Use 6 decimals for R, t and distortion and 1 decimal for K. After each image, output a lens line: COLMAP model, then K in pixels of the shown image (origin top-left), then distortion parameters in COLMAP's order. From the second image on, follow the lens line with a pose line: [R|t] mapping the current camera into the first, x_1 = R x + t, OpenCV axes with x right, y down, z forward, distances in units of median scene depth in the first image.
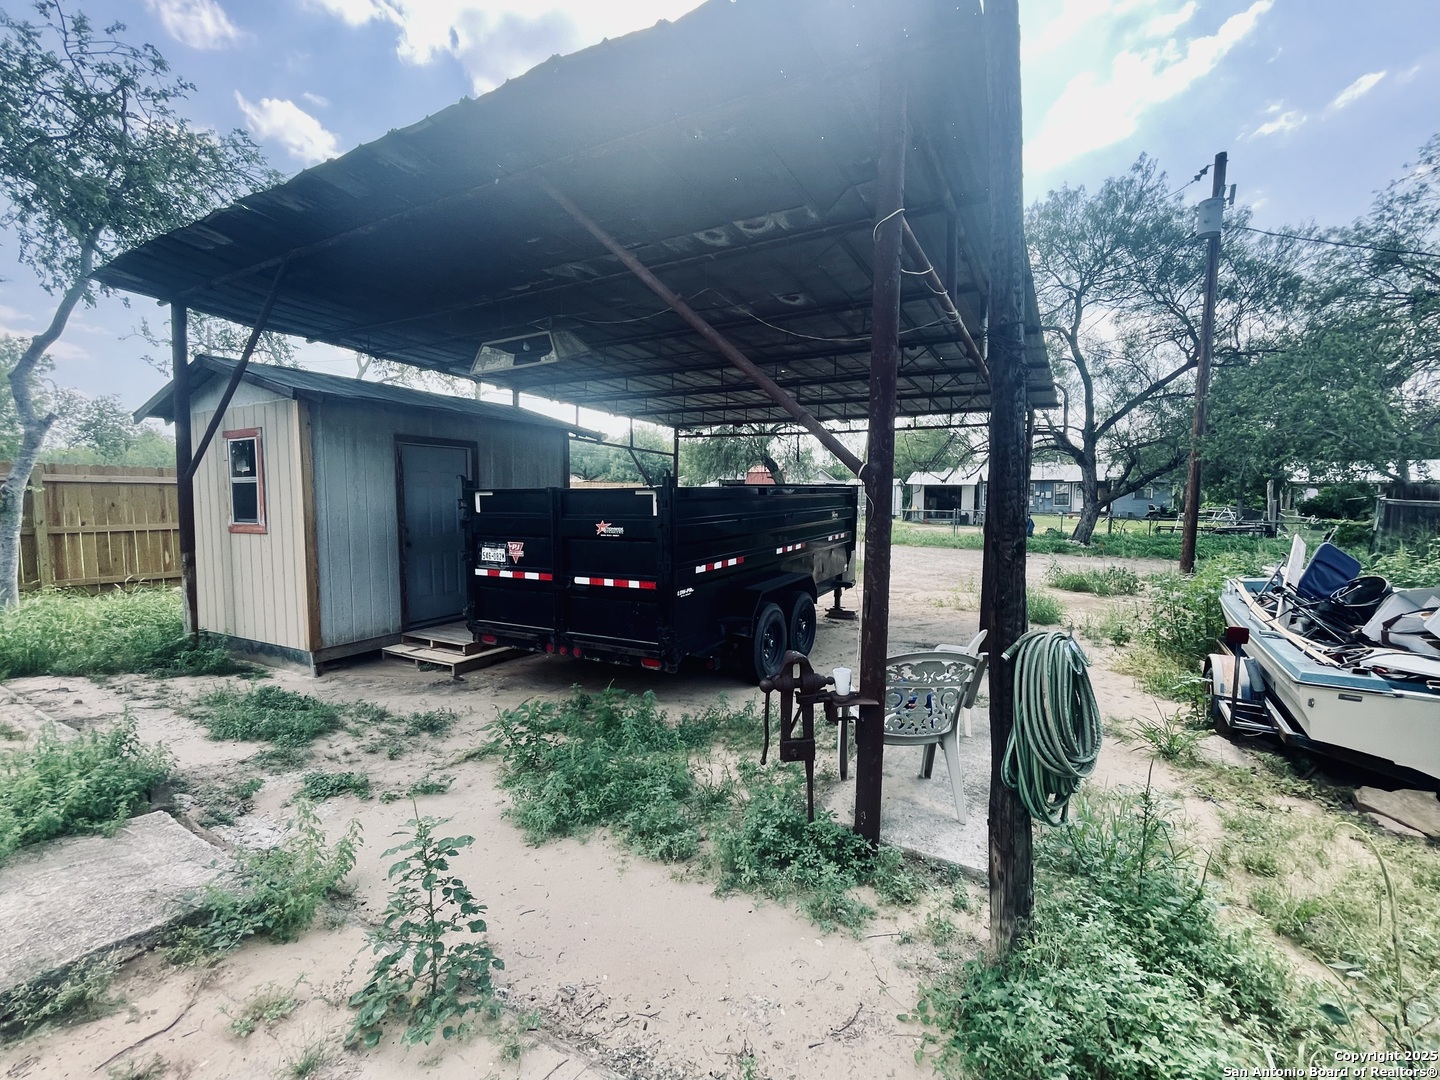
lens RADIAL K [[620.5, 0, 722.5], [0, 620.5, 540.0], [0, 0, 1]] dist [0.000394, 0.000322]
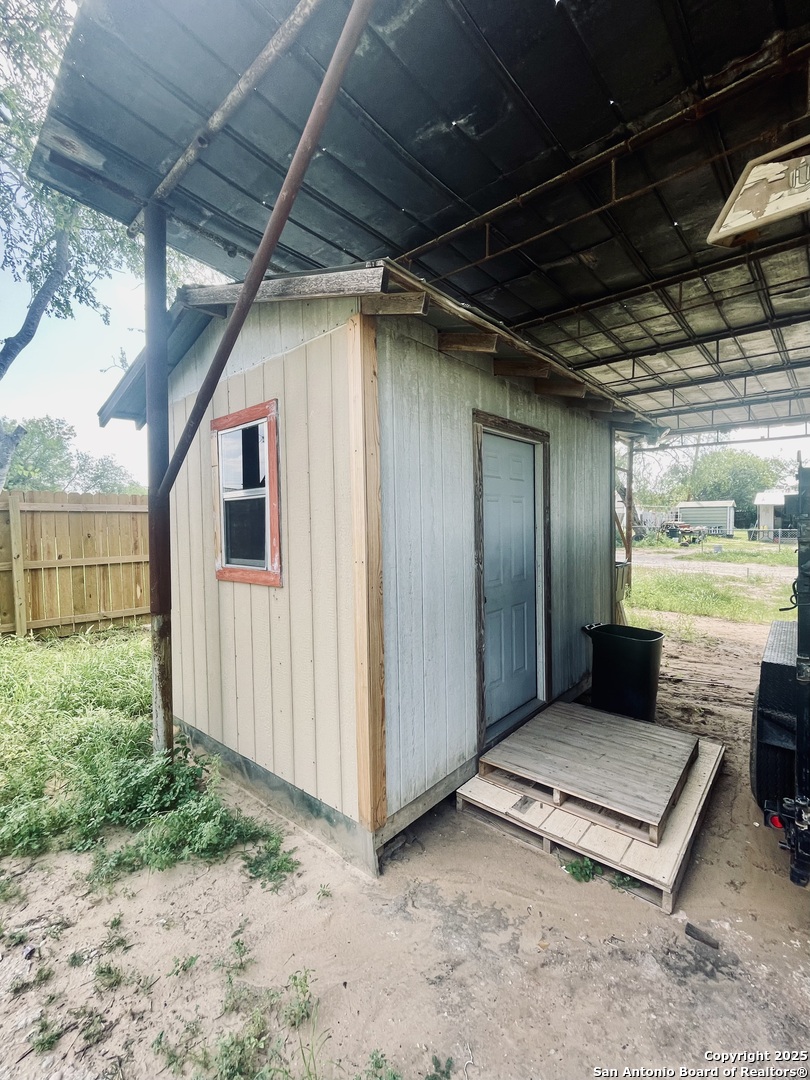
lens RADIAL K [[465.4, 0, 403.3], [0, 465.4, 539.1], [0, 0, 1]] dist [0.000394, 0.000322]
pose [[0.975477, -0.009325, -0.219902, -0.490677], [0.001898, 0.999421, -0.033965, -0.036013], [0.220092, 0.032715, 0.974930, 0.561589]]
